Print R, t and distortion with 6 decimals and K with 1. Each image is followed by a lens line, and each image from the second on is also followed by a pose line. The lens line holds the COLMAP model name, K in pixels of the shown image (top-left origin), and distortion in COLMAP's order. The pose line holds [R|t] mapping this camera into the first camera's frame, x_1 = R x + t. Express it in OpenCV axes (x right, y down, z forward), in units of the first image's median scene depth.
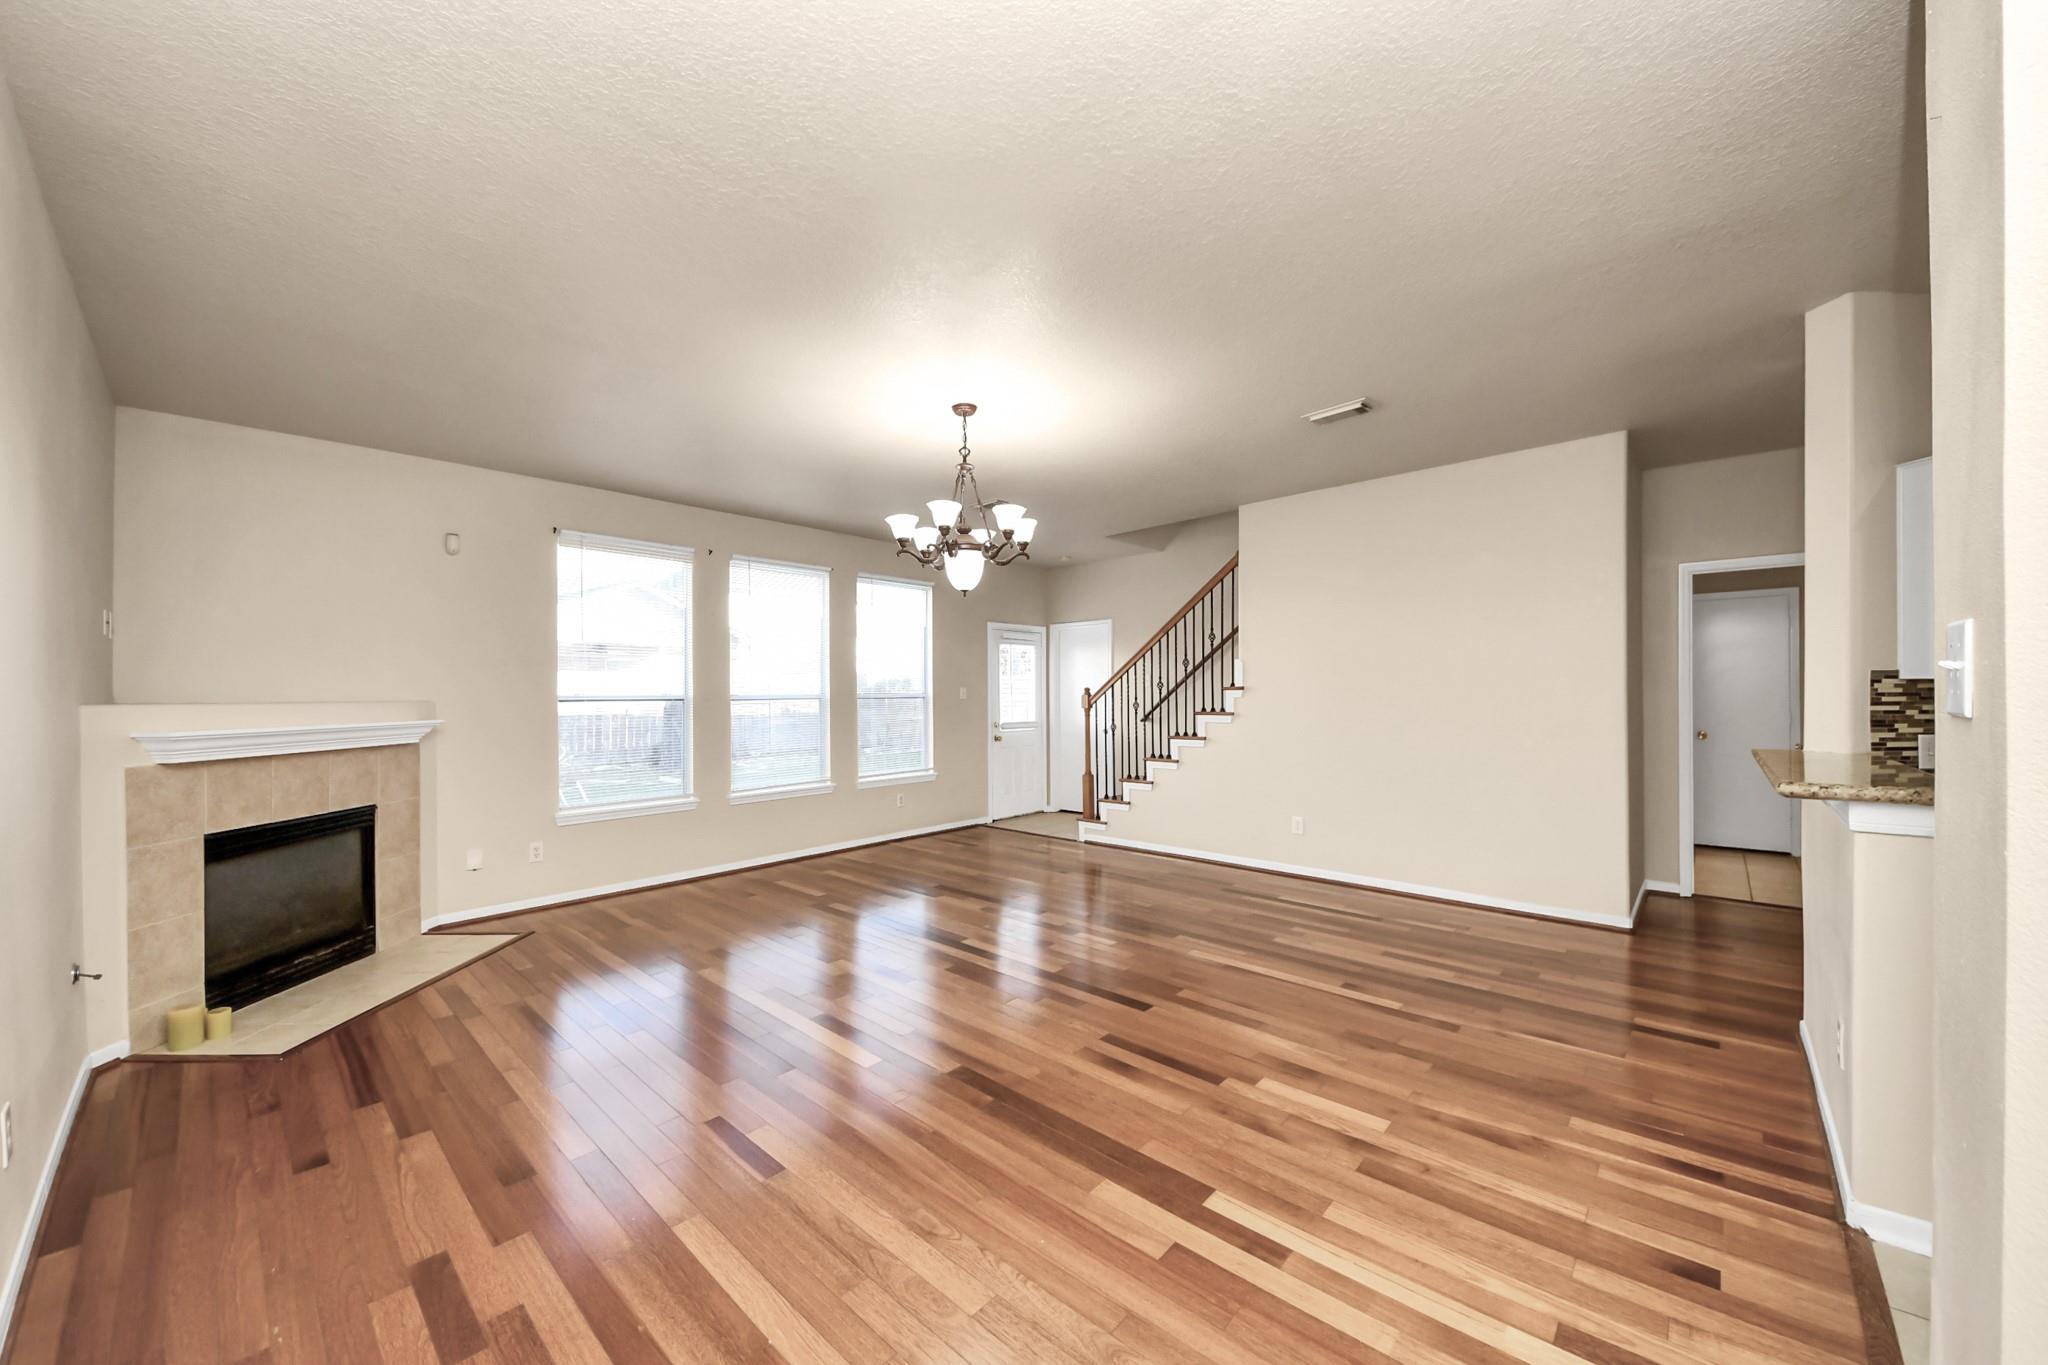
lens RADIAL K [[758.9, 0, 999.6], [0, 758.9, 679.0], [0, 0, 1]] dist [0.010560, -0.013654]
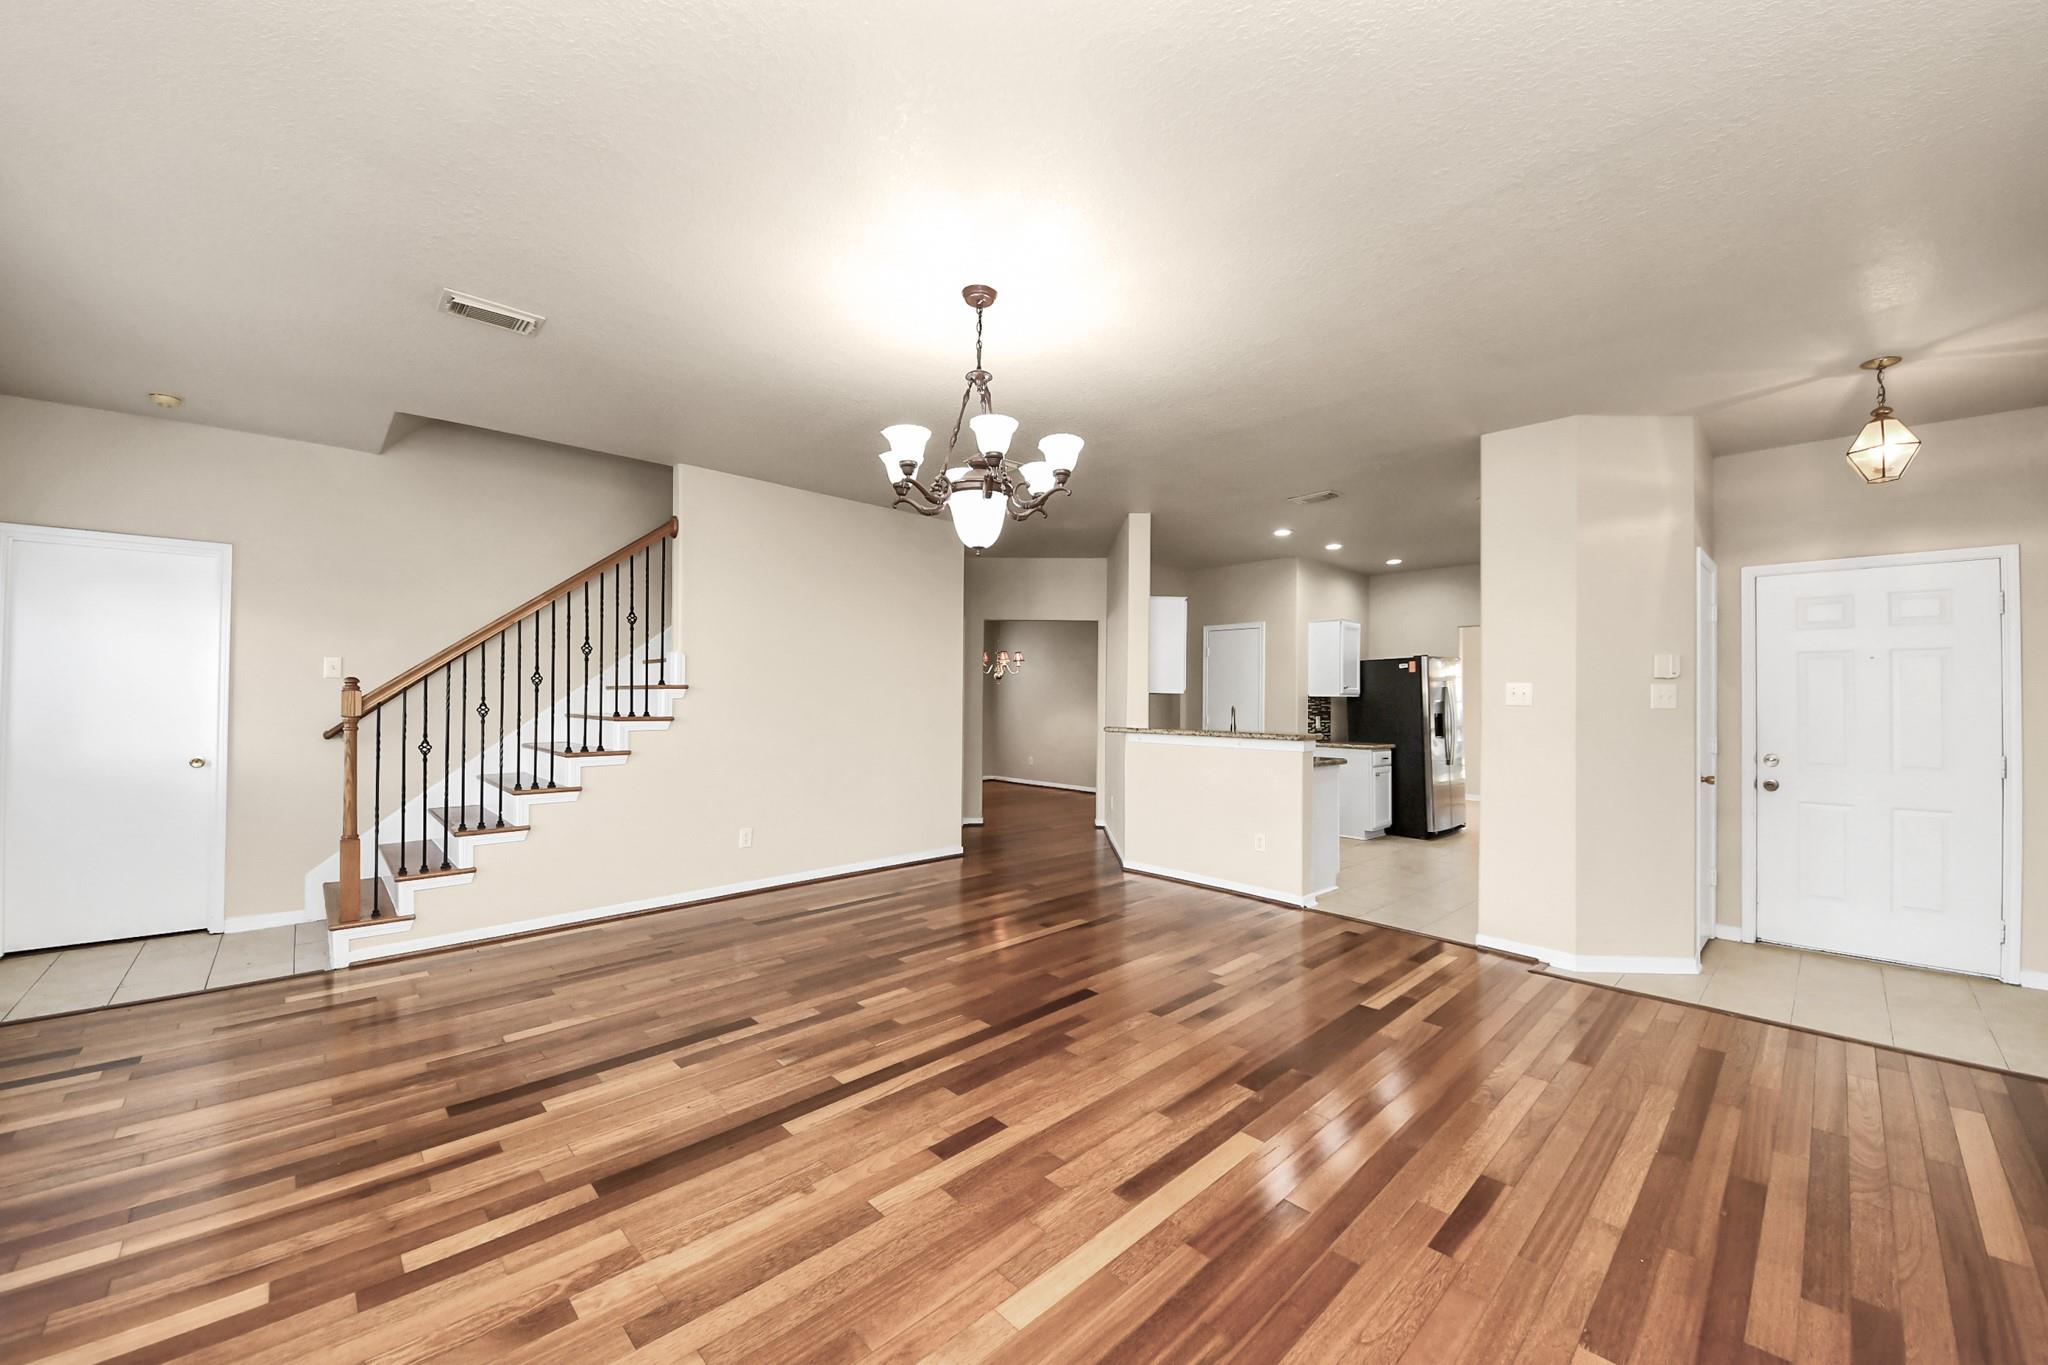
lens RADIAL K [[777.1, 0, 1015.7], [0, 777.1, 688.6], [0, 0, 1]] dist [0.019872, -0.015722]
pose [[0.043173, 0.012133, 0.998994, -0.755413], [-0.024234, 0.999645, -0.011094, 0.019071], [-0.998774, -0.023731, 0.043452, 0.890906]]
